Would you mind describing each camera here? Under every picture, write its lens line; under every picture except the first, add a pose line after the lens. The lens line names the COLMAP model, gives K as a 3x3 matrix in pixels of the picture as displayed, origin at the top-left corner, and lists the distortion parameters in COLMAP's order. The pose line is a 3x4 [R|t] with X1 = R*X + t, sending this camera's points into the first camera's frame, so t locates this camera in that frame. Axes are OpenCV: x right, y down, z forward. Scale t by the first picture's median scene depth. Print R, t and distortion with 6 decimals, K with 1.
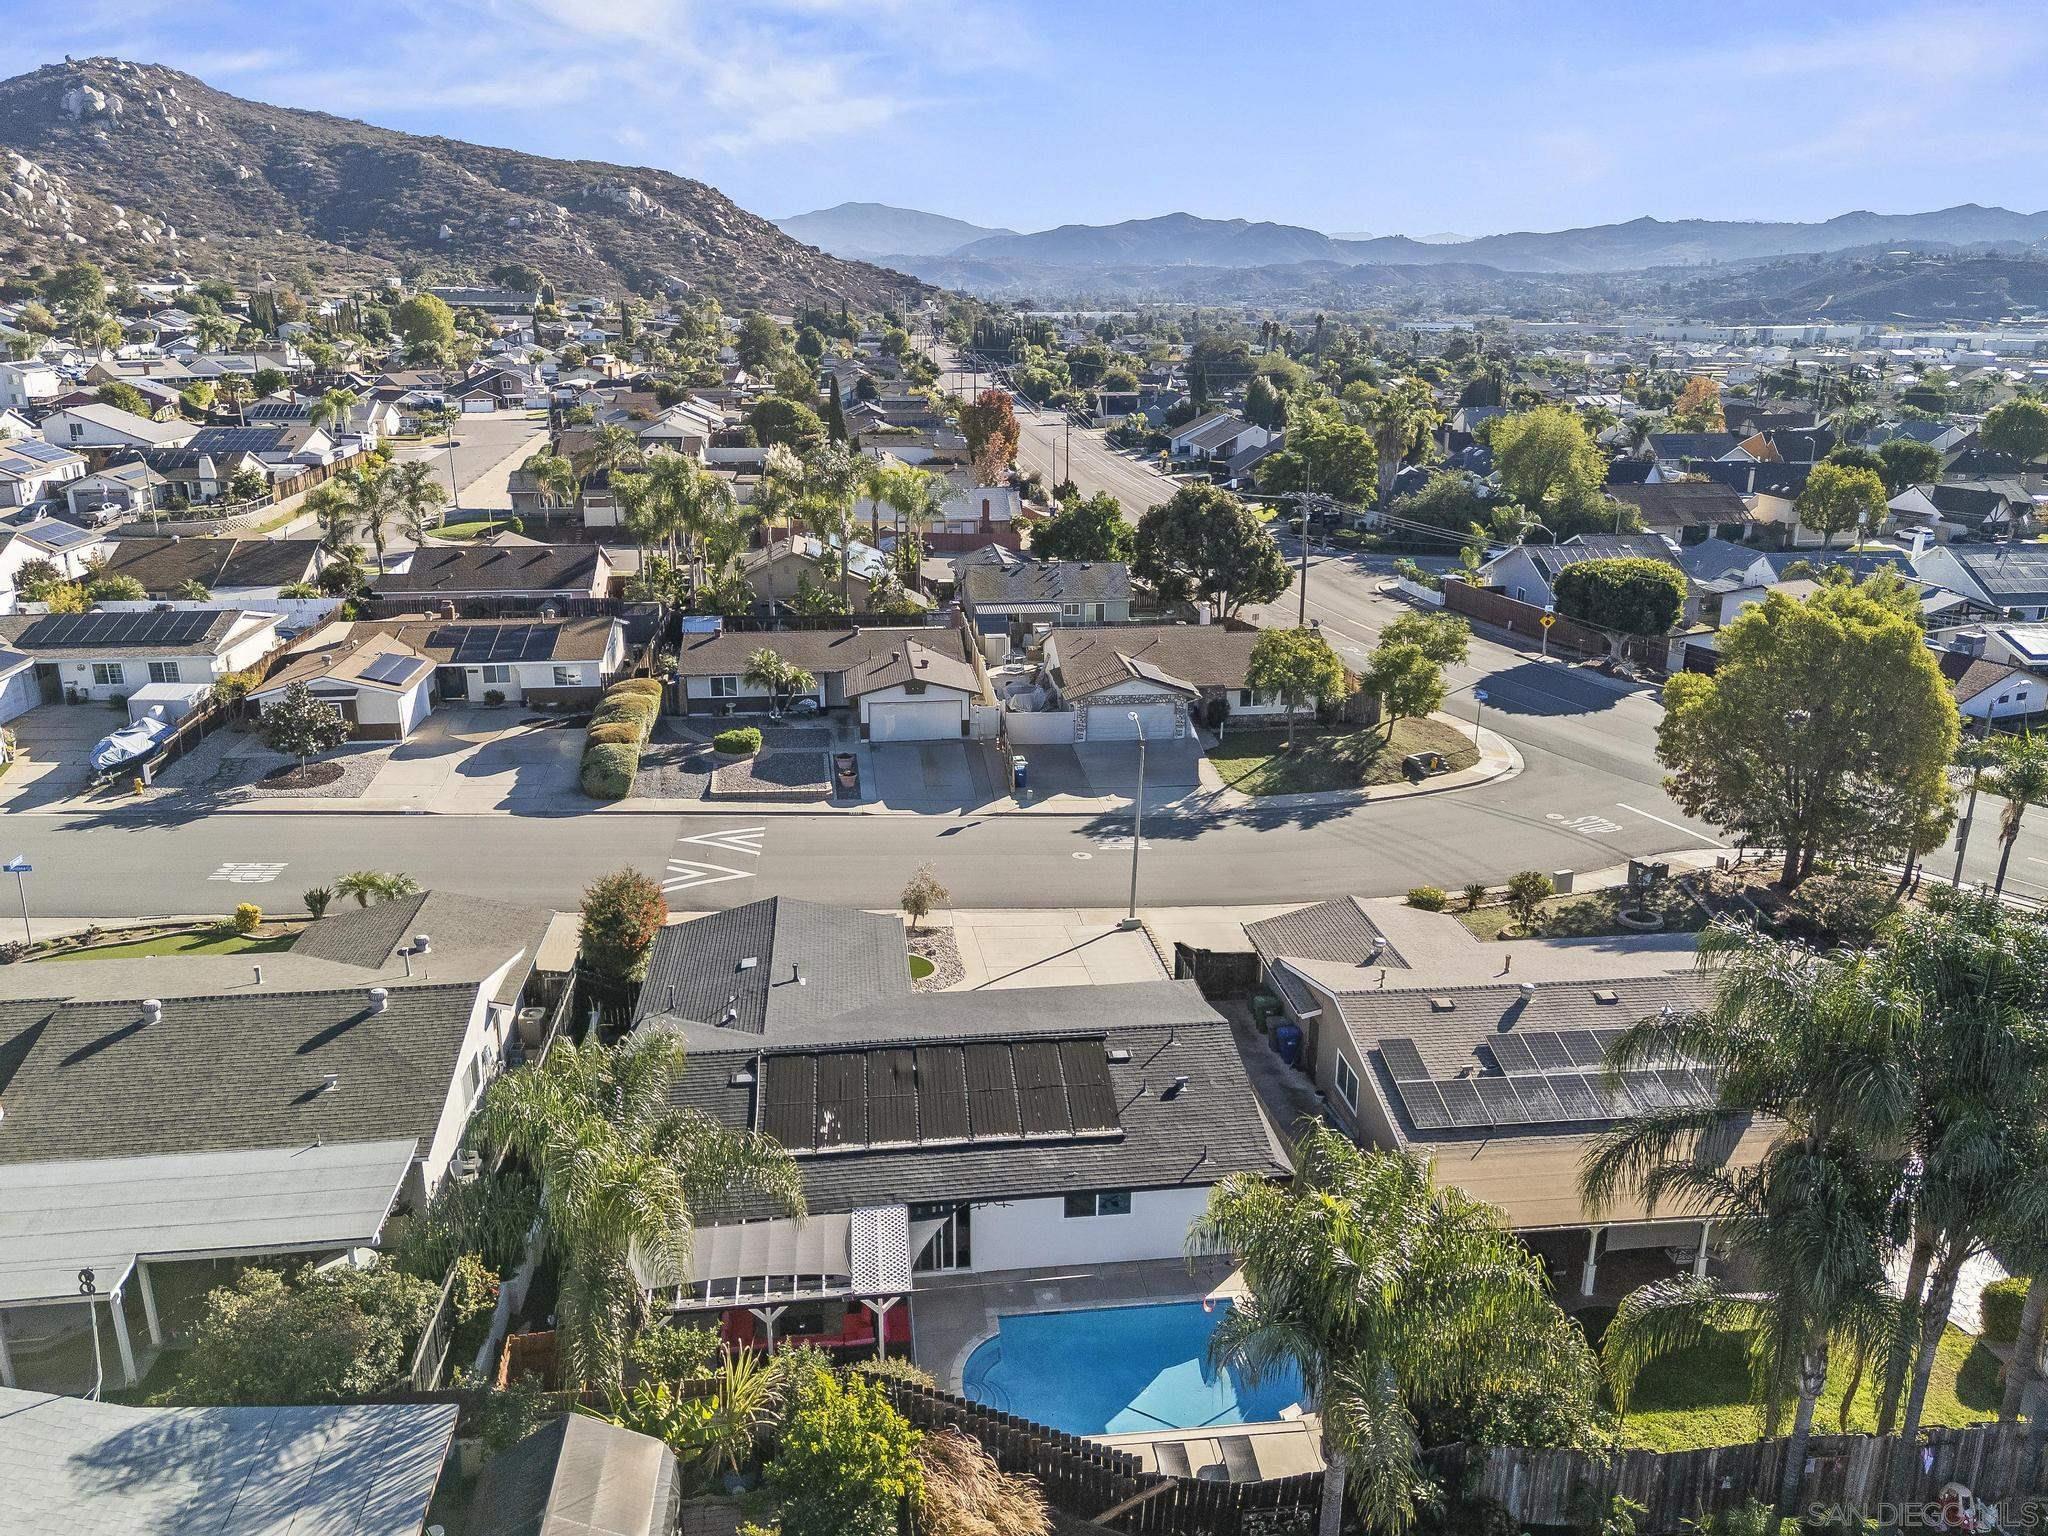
lens RADIAL K [[1517.3, 0, 1024.0], [0, 1517.3, 768.0], [0, 0, 1]] dist [0.090433, -0.100786]
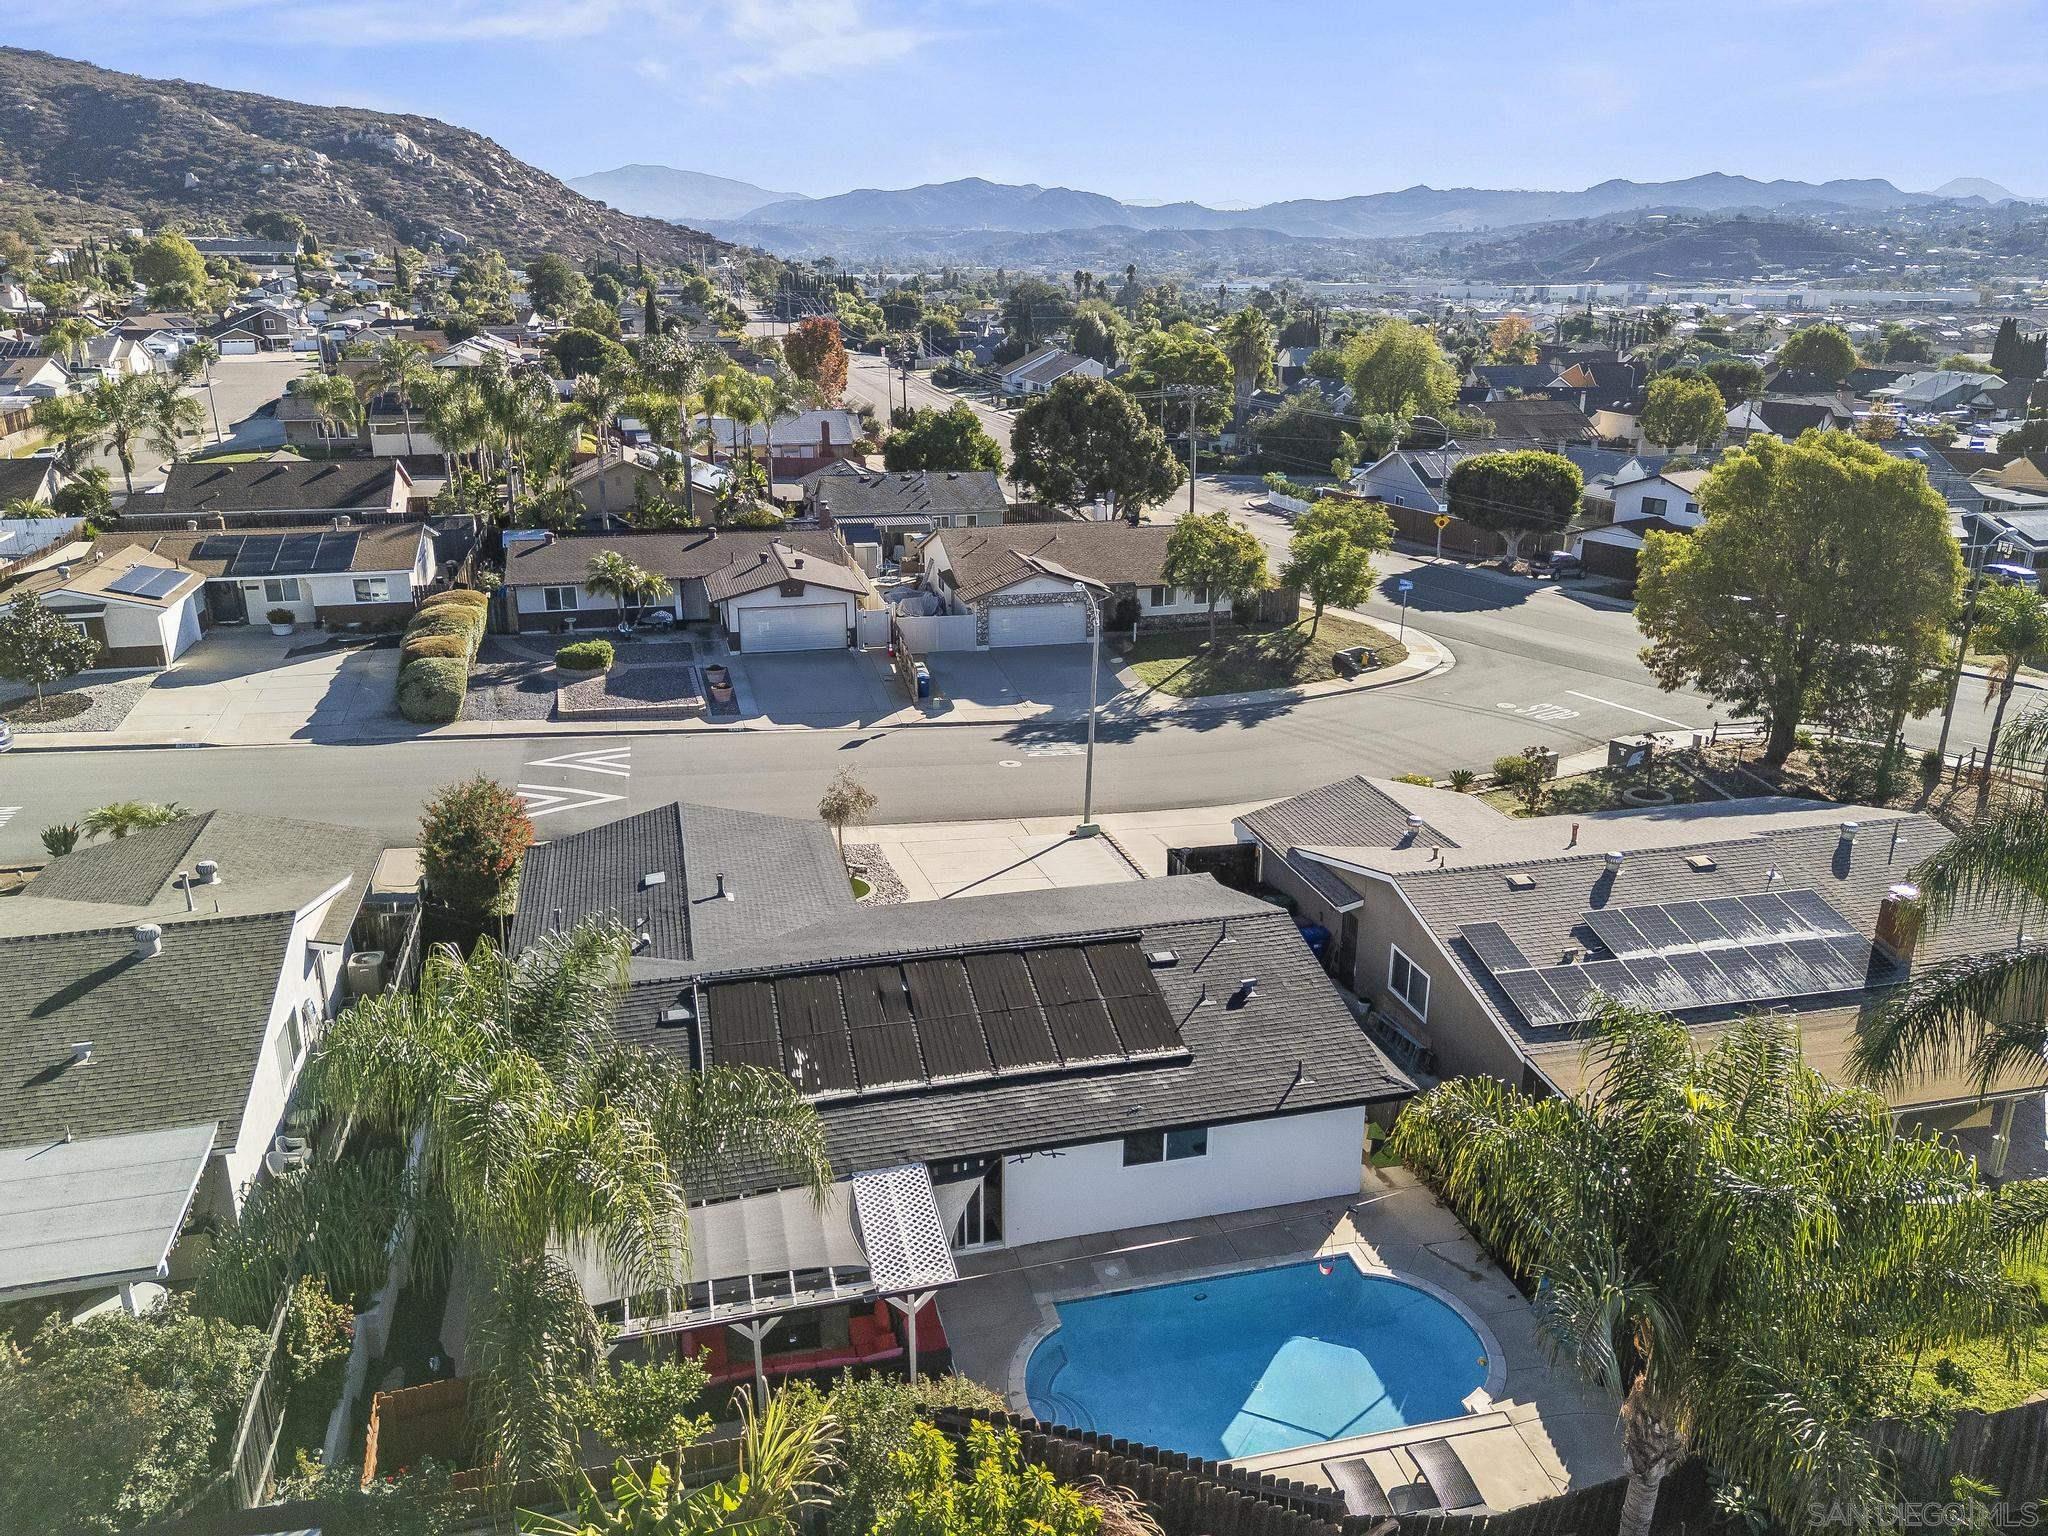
lens RADIAL K [[1517.3, 0, 1024.0], [0, 1517.3, 768.0], [0, 0, 1]] dist [0.090433, -0.100786]
pose [[0.991948, -0.042755, 0.119215, -0.048620], [0.040479, 0.998950, 0.021446, 0.036088], [-0.120006, -0.016447, 0.992637, 0.118643]]
